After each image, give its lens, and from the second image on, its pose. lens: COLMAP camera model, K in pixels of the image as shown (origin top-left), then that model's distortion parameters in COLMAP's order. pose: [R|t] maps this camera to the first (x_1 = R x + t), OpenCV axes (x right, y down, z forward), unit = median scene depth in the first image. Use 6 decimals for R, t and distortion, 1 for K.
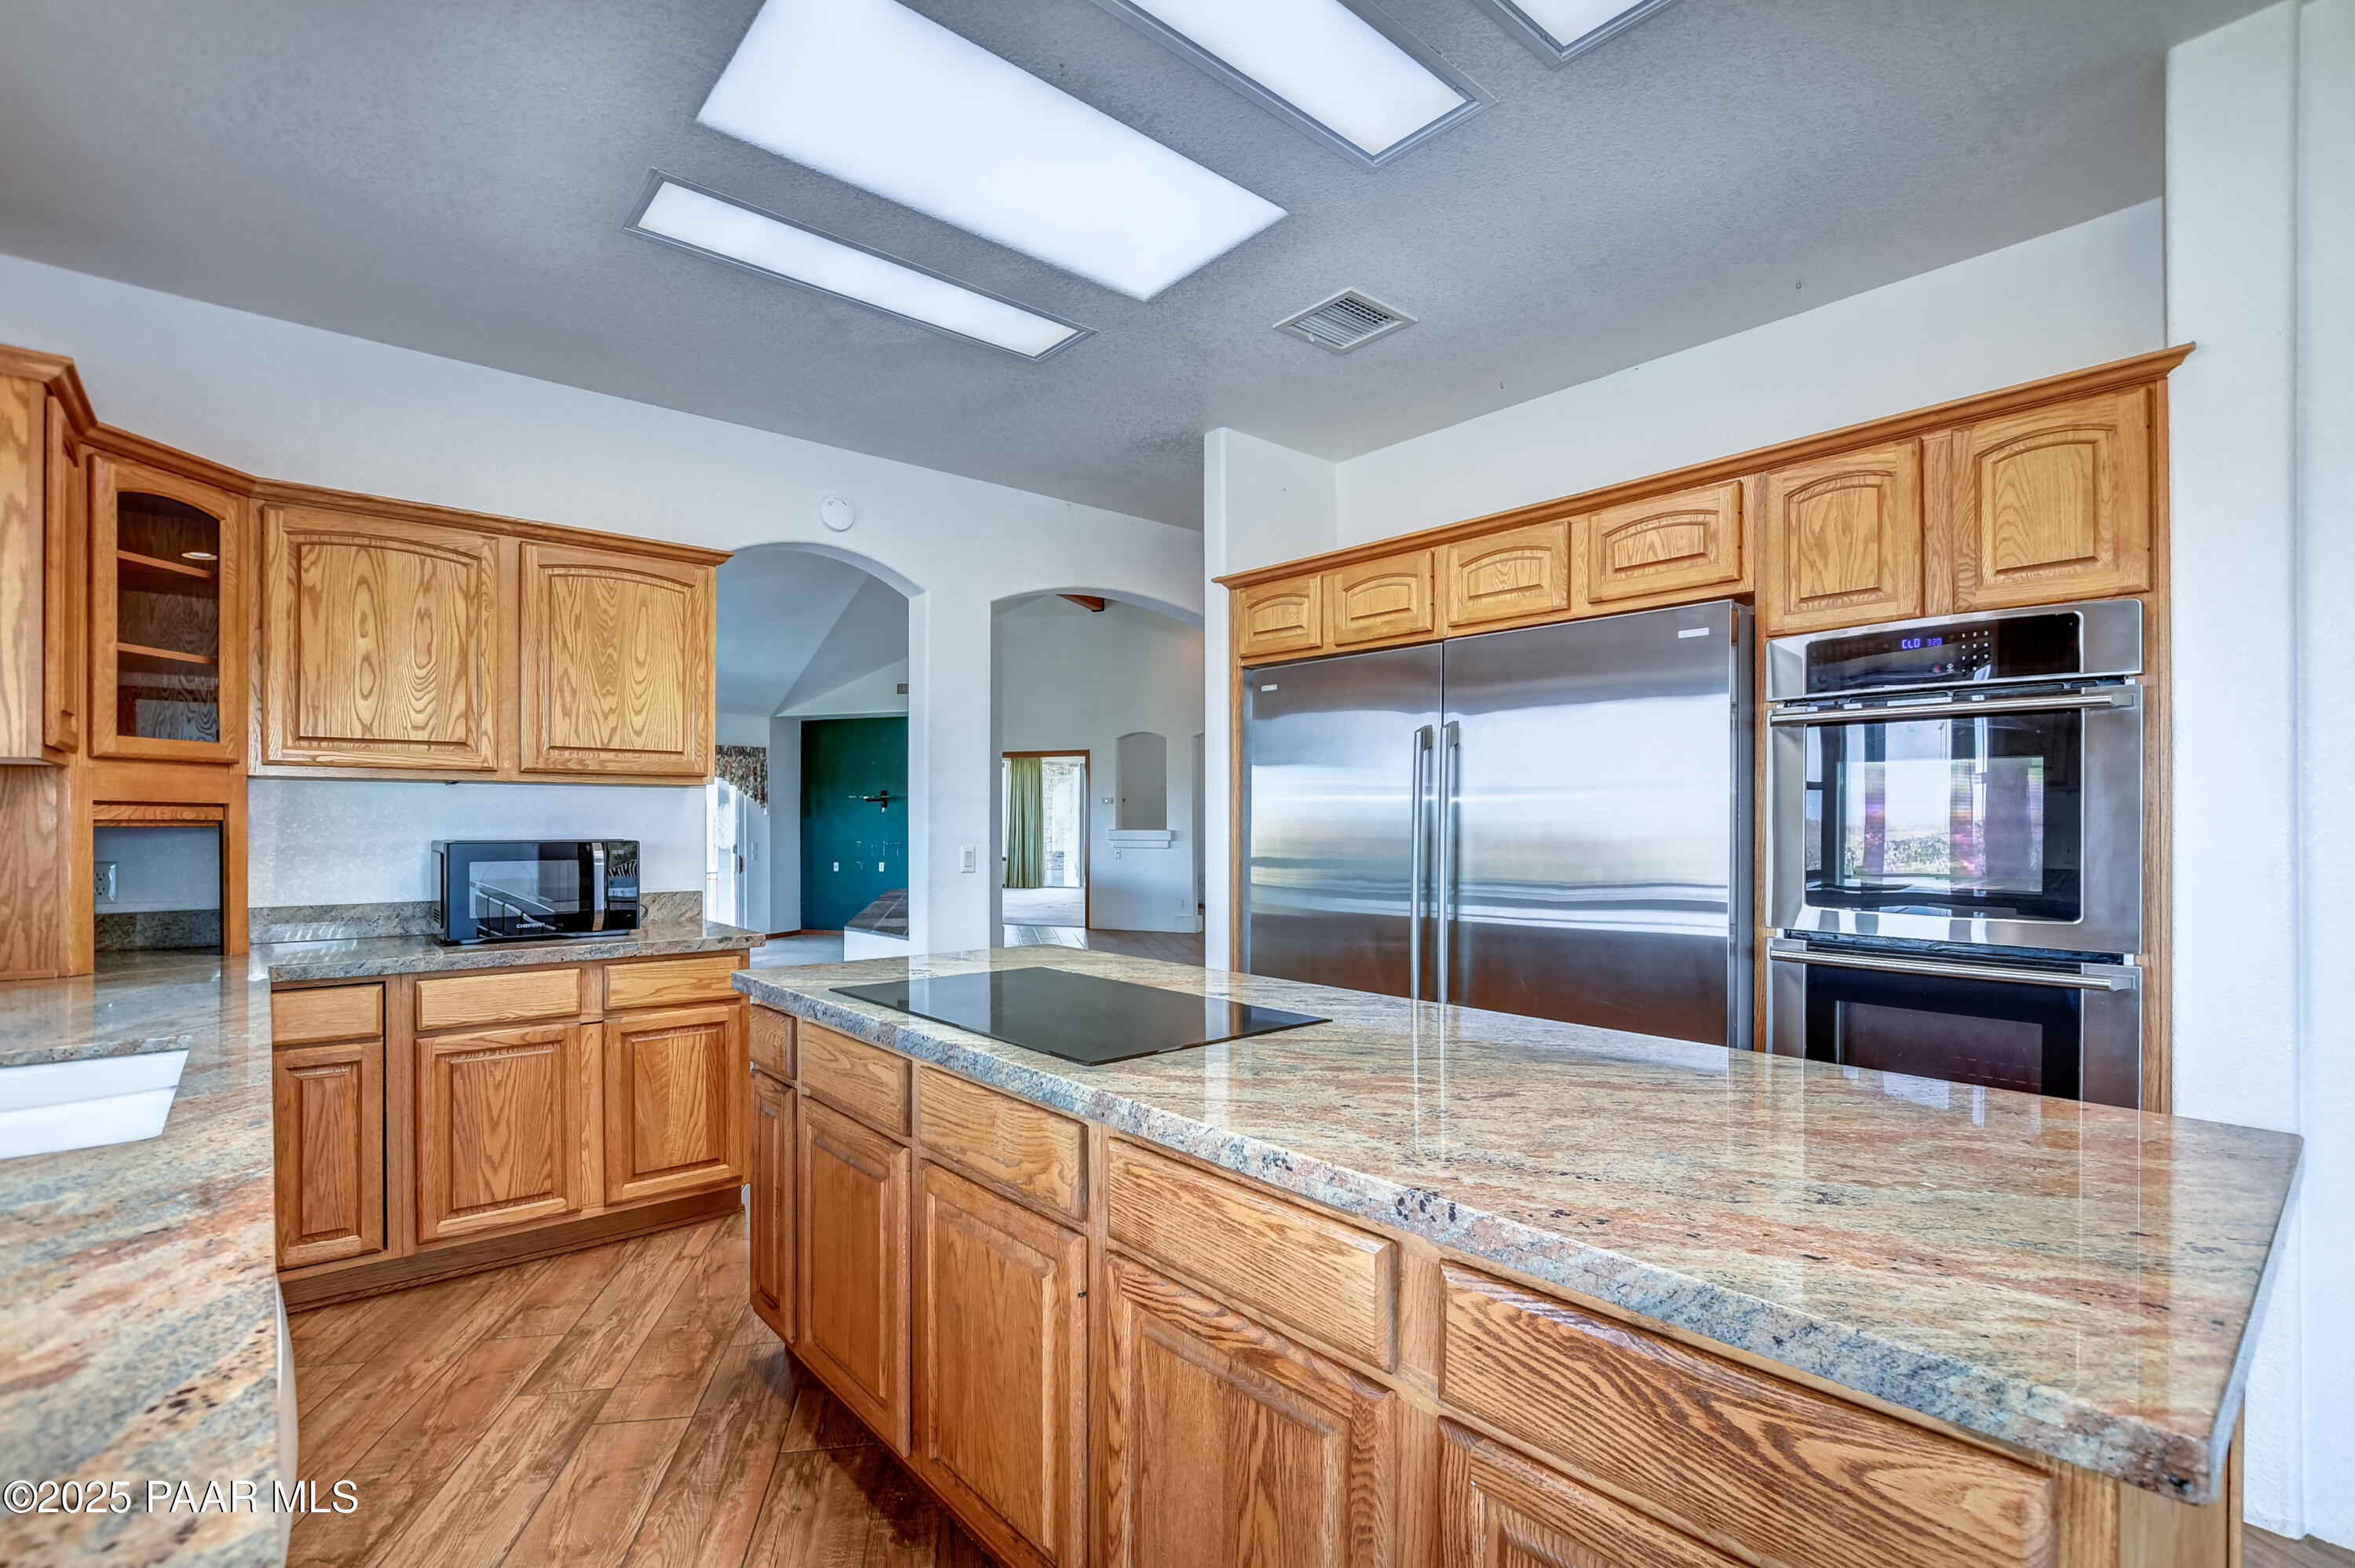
lens RADIAL K [[1070.6, 0, 1173.6], [0, 1070.6, 813.3], [0, 0, 1]] dist [-0.015677, -0.000119]
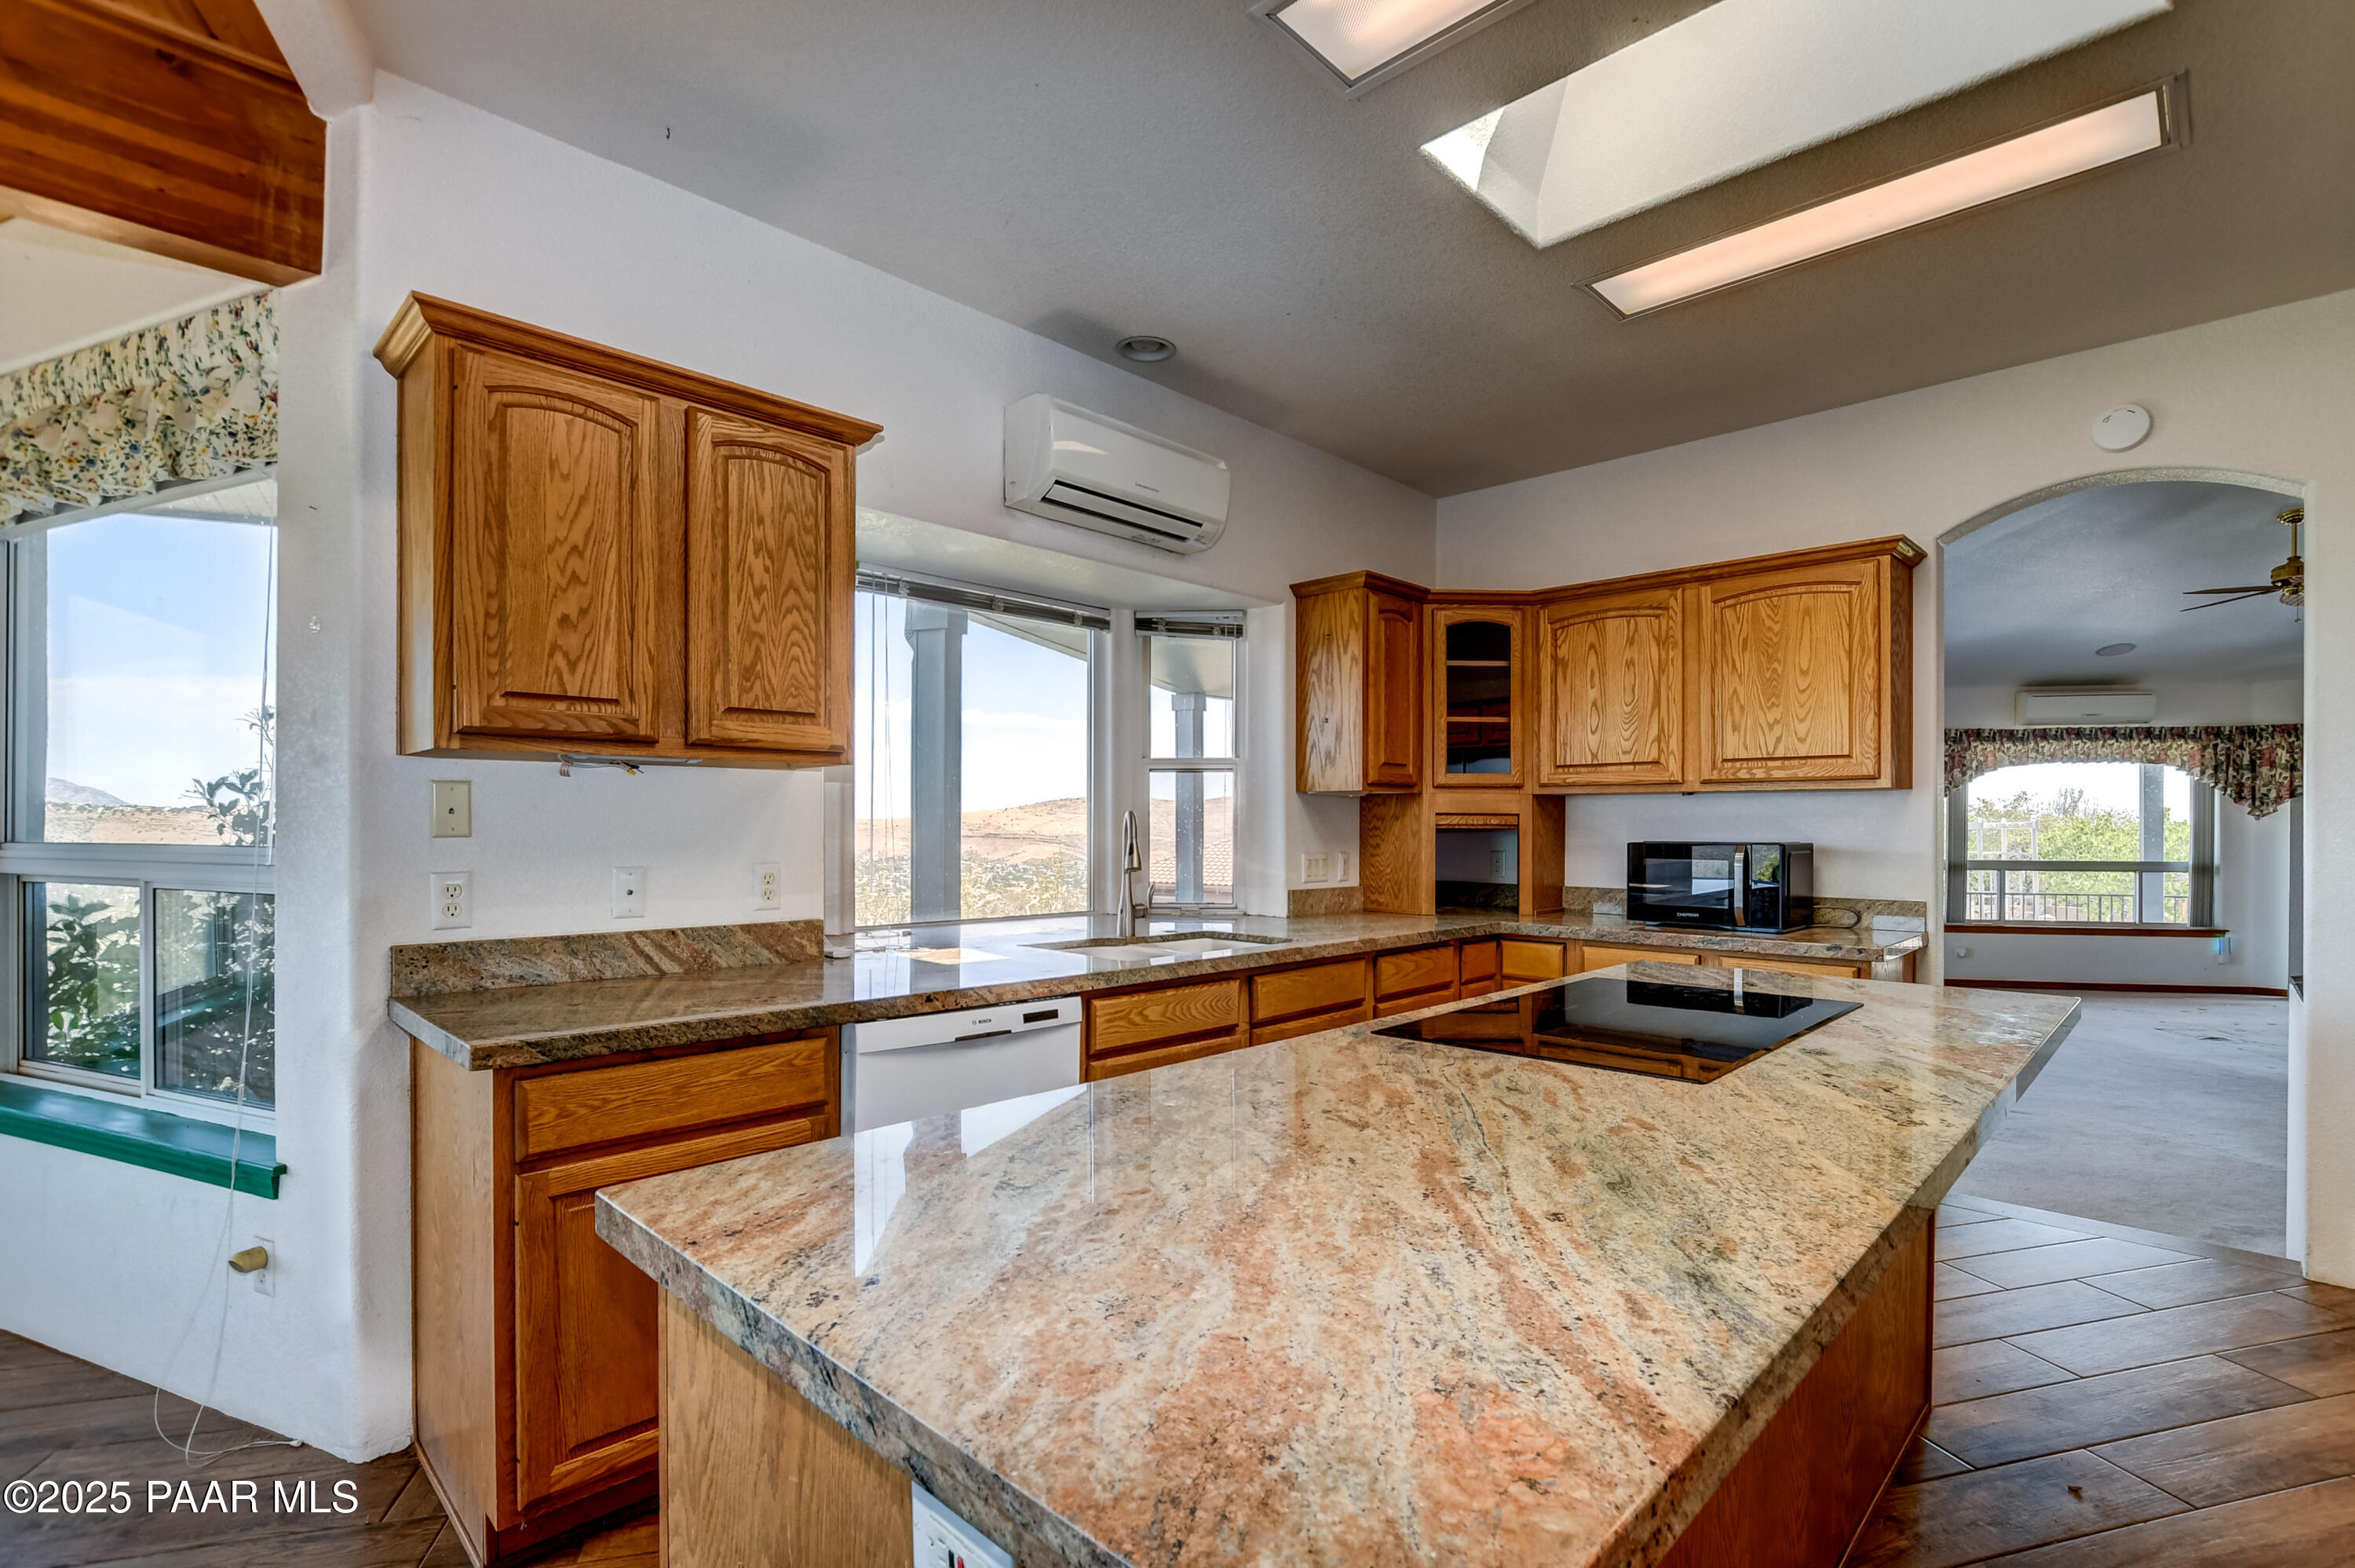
lens RADIAL K [[1089.0, 0, 1188.6], [0, 1089.0, 825.6], [0, 0, 1]] dist [-0.011964, 0.000435]
pose [[0.097987, 0.000421, -0.995188, 0.546079], [0.004748, 0.999988, 0.000891, 0.004096], [0.995176, -0.004812, 0.097983, 0.347157]]
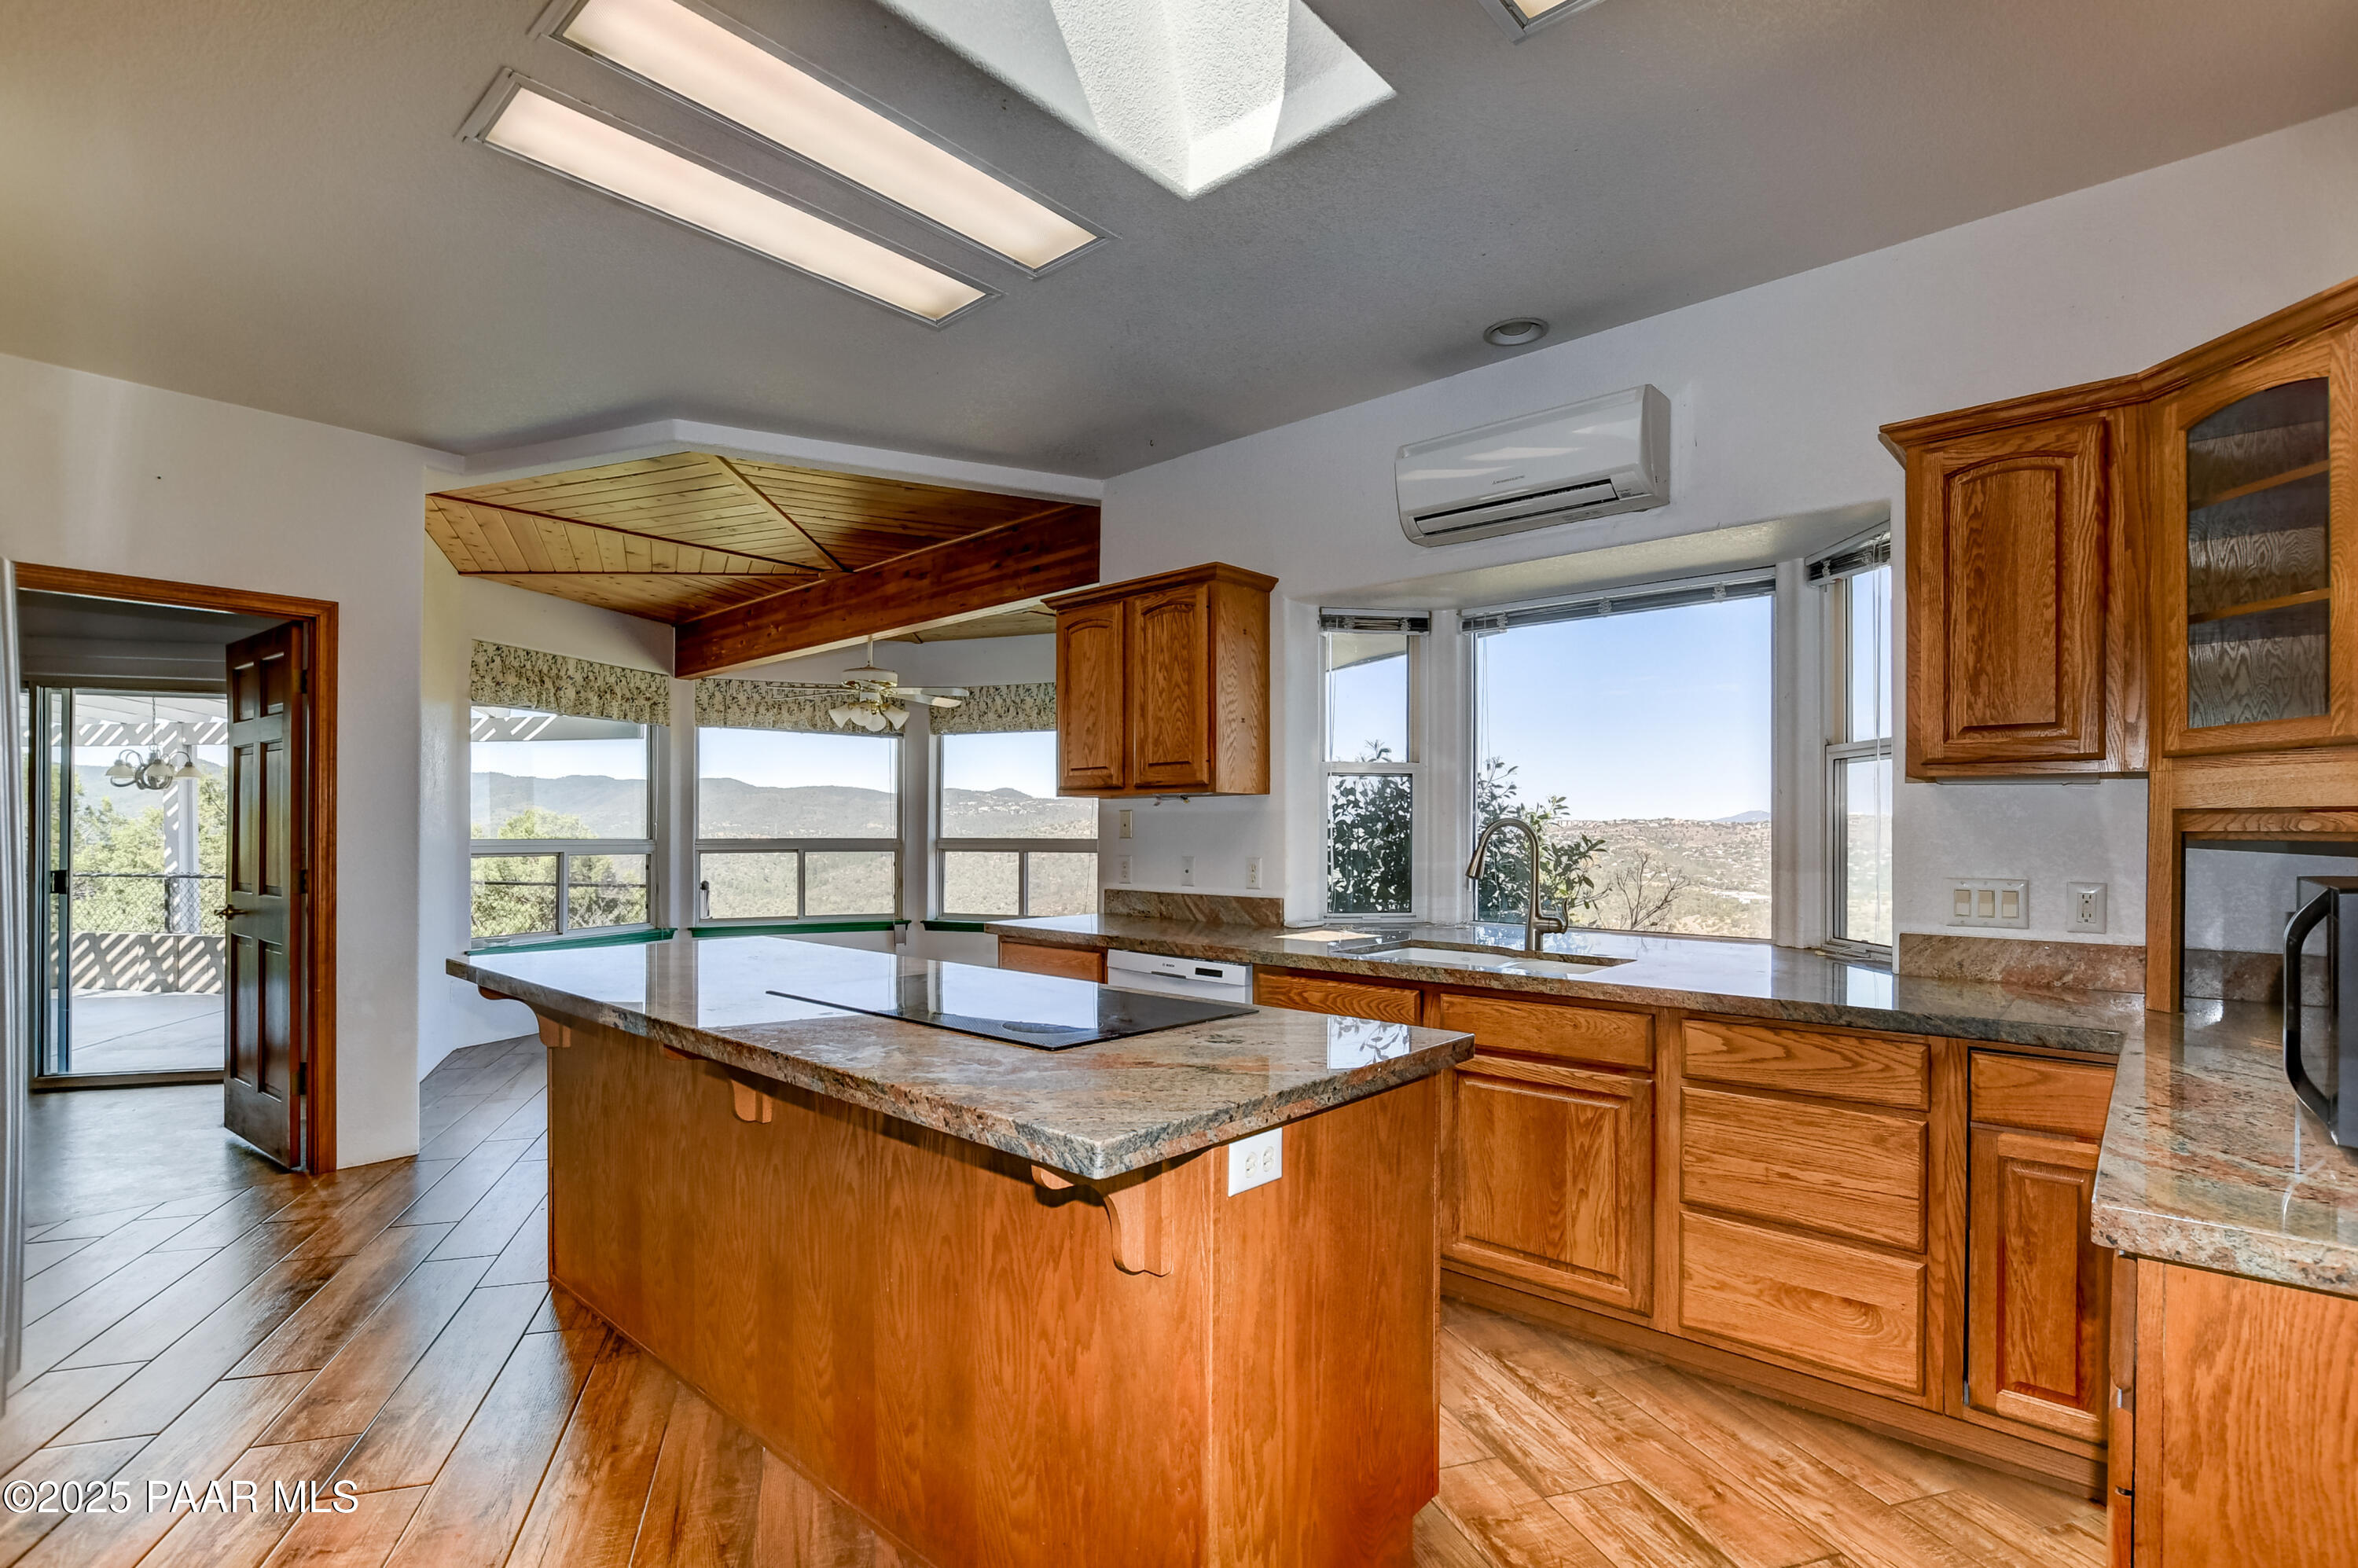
lens RADIAL K [[1109.8, 0, 1174.9], [0, 1109.8, 829.1], [0, 0, 1]] dist [-0.000351, 0.000051]
pose [[-0.991119, -0.004223, -0.132908, -0.088225], [-0.003062, 0.999955, -0.008939, 0.011561], [0.132940, -0.008453, -0.991088, 1.424962]]
